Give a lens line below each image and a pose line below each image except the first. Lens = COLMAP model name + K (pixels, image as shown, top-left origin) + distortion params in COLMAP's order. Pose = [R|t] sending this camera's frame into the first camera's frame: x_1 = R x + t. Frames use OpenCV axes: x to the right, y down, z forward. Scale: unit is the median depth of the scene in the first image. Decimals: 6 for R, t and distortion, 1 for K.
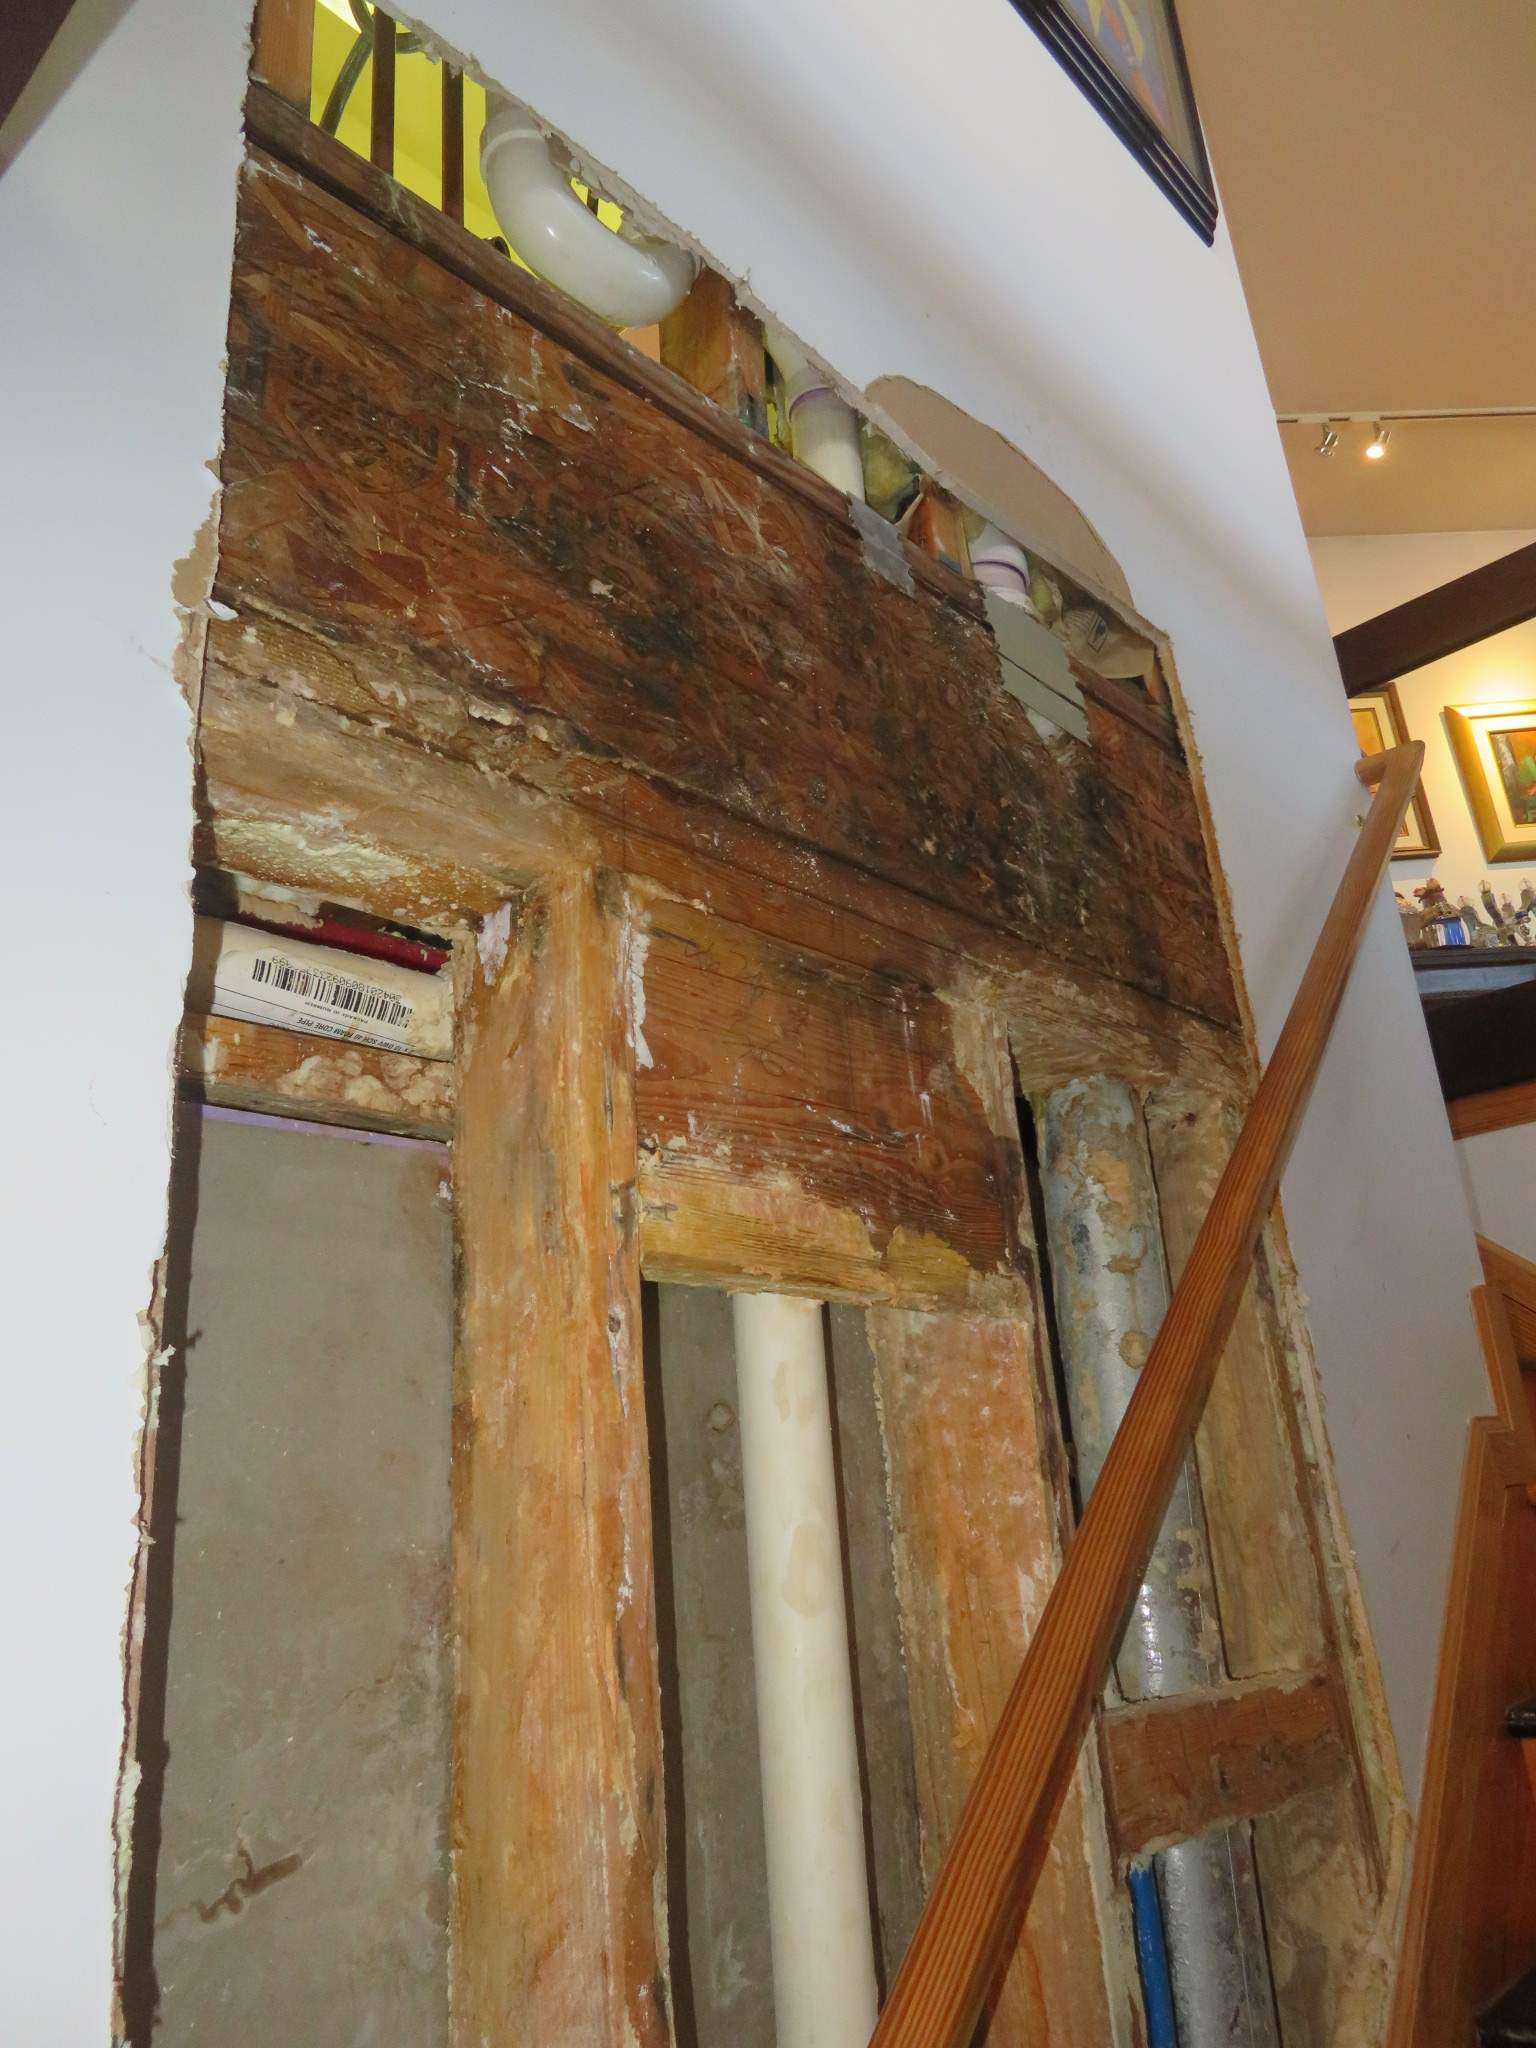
lens RADIAL K [[1470.8, 0, 768.0], [0, 1470.8, 1024.0], [0, 0, 1]] dist [-0.010092, 0.000949]
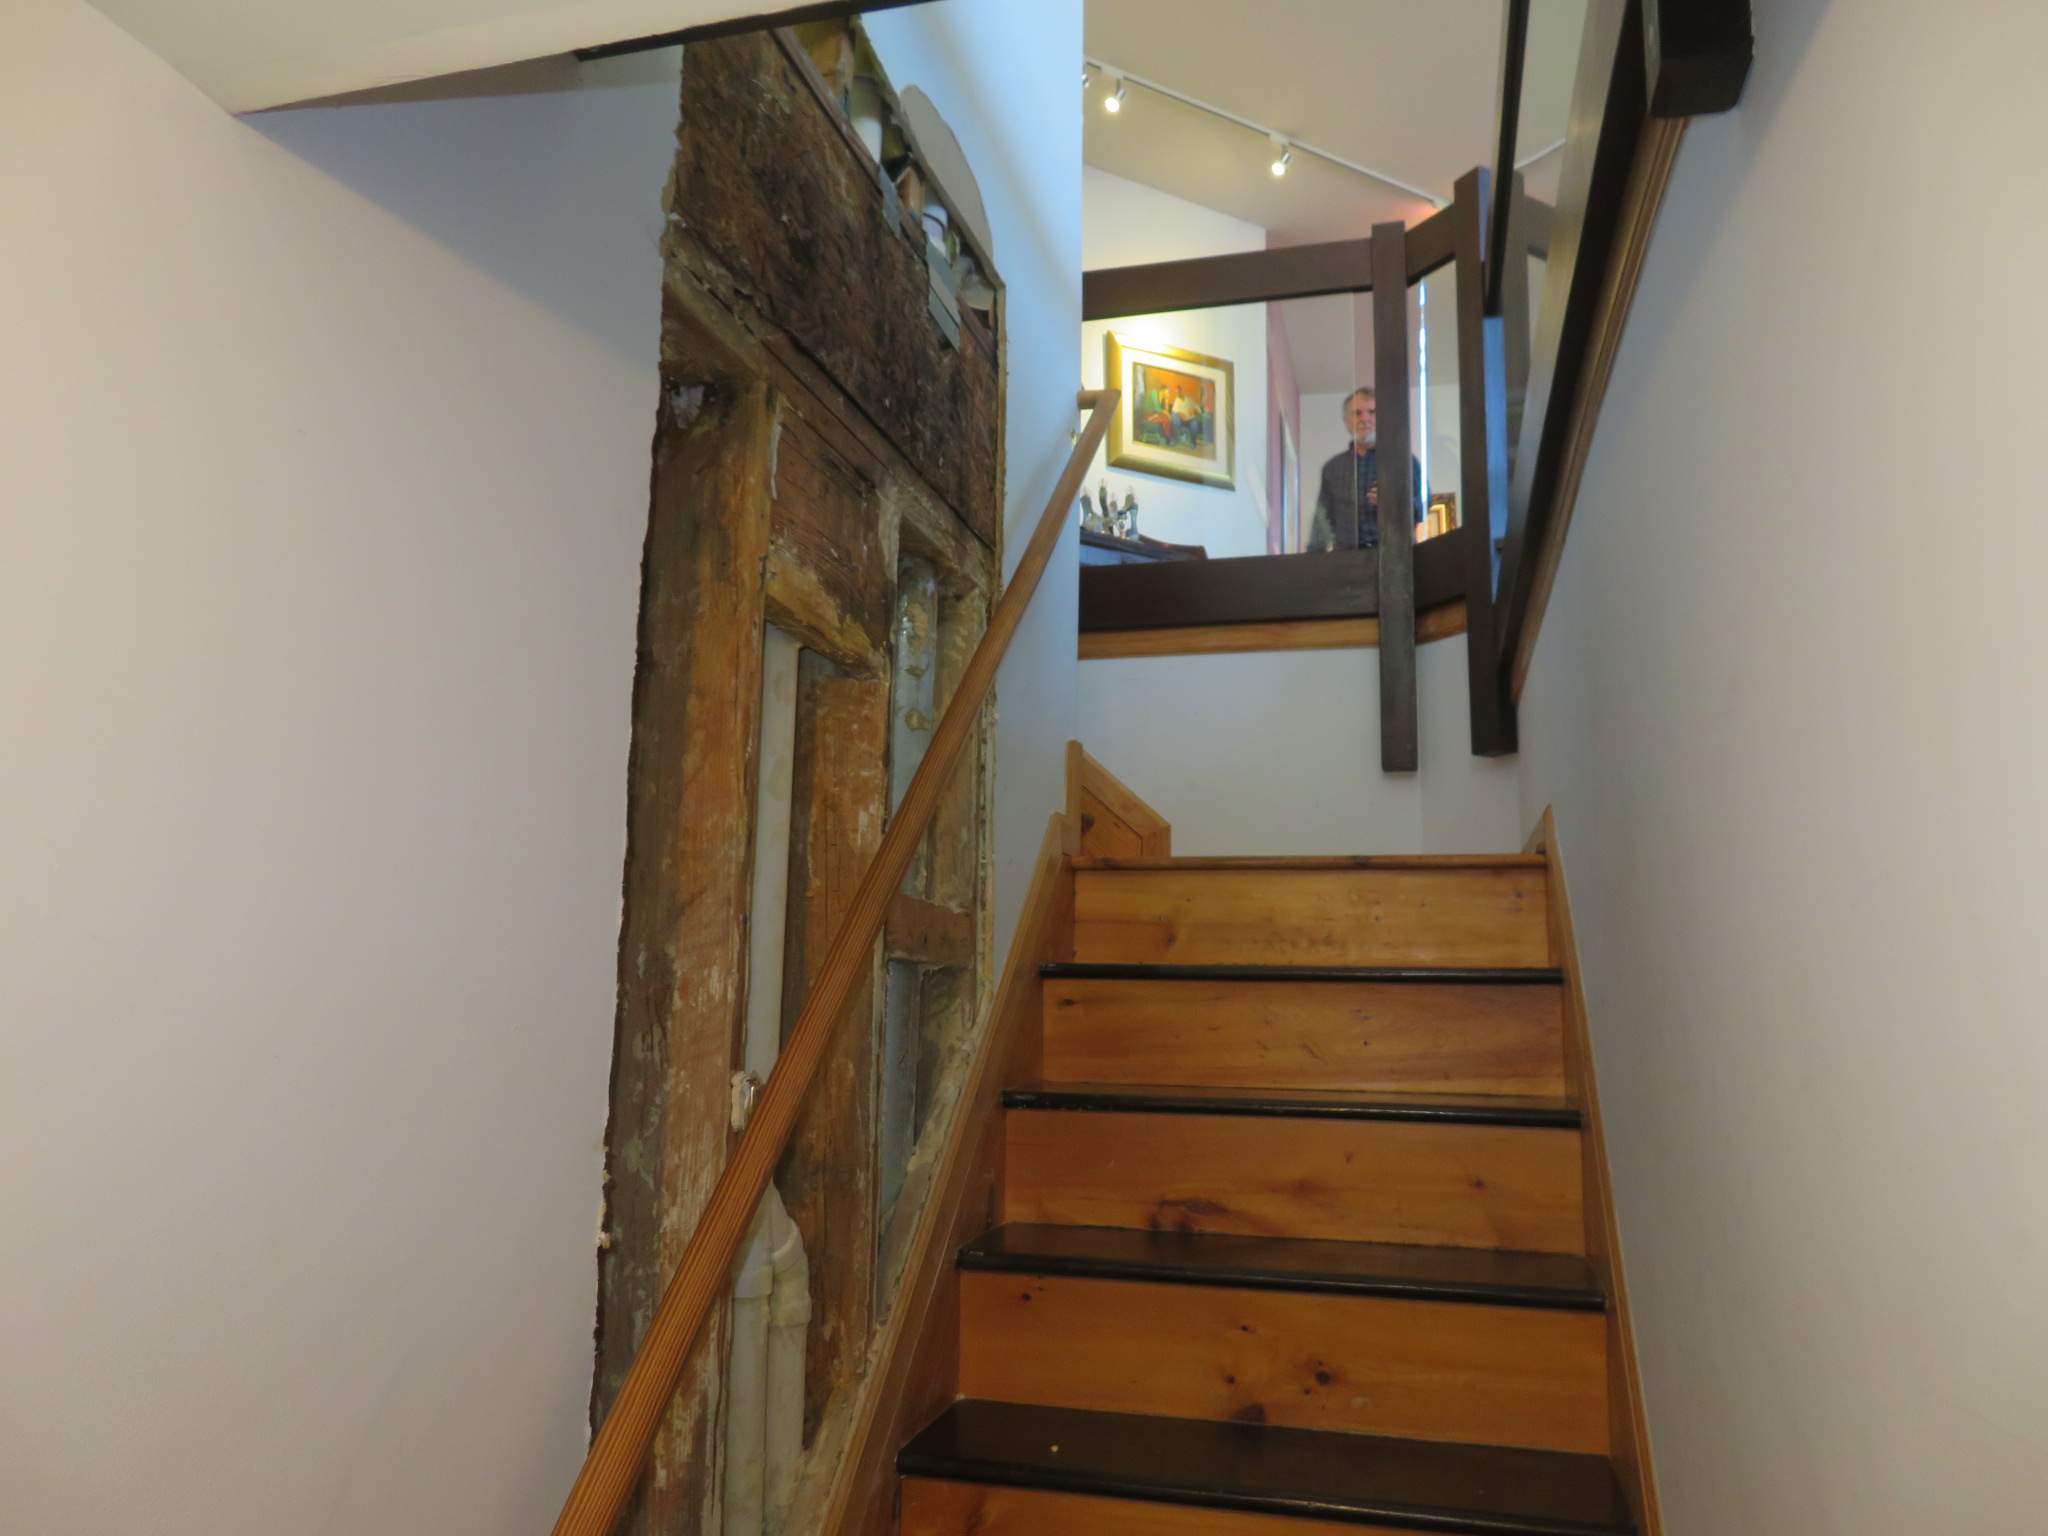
lens RADIAL K [[1470.8, 0, 1024.0], [0, 1470.8, 768.0], [0, 0, 1]] dist [-0.010092, 0.000949]
pose [[0.877515, 0.164793, 0.450345, -0.447399], [-0.240674, 0.963607, 0.116354, 0.049853], [-0.414781, -0.210489, 0.885241, -0.654285]]
